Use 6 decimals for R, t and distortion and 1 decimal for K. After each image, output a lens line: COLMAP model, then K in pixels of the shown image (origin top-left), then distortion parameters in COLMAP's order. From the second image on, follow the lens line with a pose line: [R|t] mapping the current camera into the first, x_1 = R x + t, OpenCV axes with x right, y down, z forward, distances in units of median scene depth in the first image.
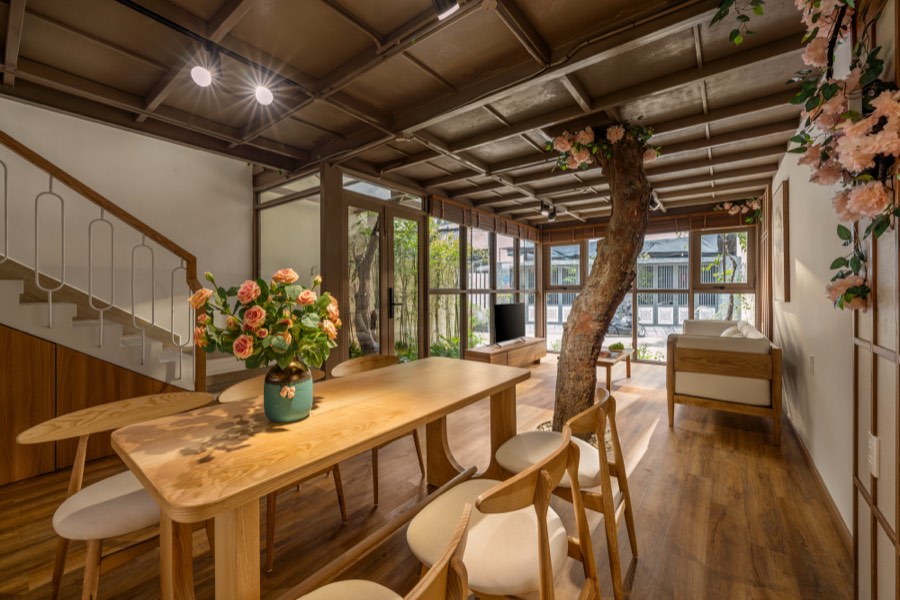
lens RADIAL K [[363.3, 0, 435.1], [0, 363.3, 290.8], [0, 0, 1]] dist [-0.003314, -0.000213]
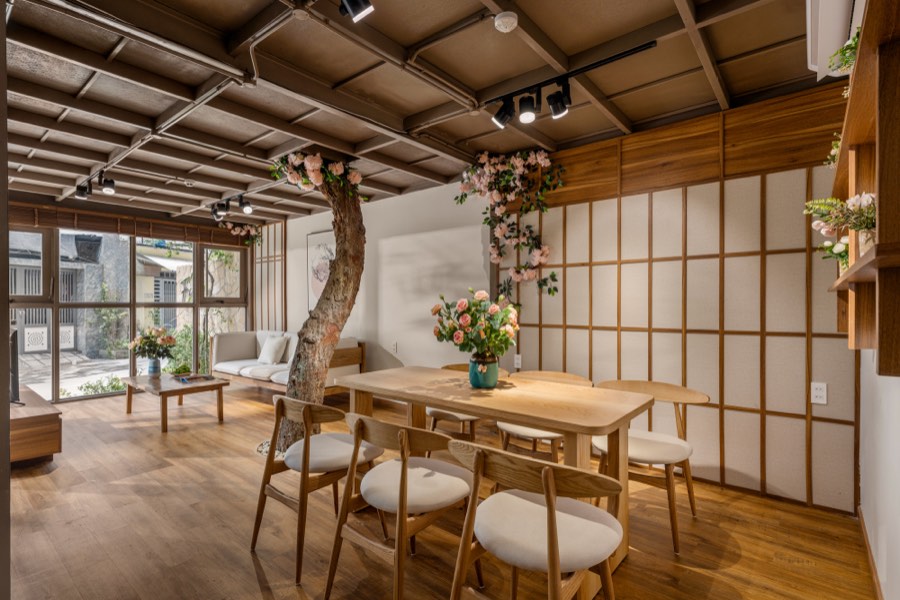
lens RADIAL K [[440.1, 0, 450.0], [0, 440.1, 300.0], [0, 0, 1]] dist [-0.000775, -0.000188]
pose [[0.016061, 0.010000, 0.999821, -0.455932], [-0.000843, 0.999950, -0.009988, 0.000448], [-0.999871, -0.000683, 0.016069, 0.294864]]
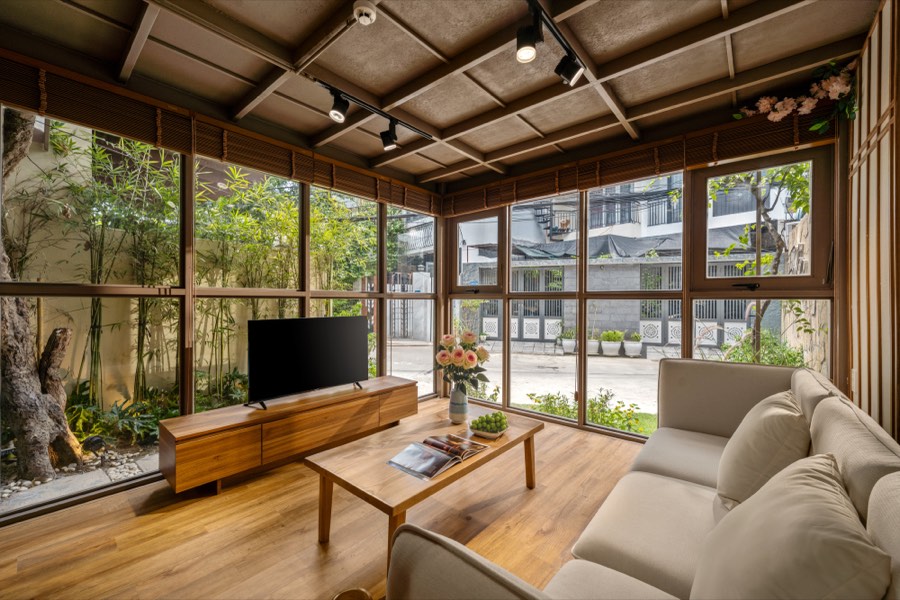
lens RADIAL K [[364.0, 0, 450.0], [0, 364.0, 300.0], [0, 0, 1]] dist [0.001226, 0.000093]
pose [[0.999264, 0.006485, -0.037811, 0.400122], [-0.006462, 0.999979, 0.000743, 0.008905], [0.037815, -0.000498, 0.999285, 0.492167]]
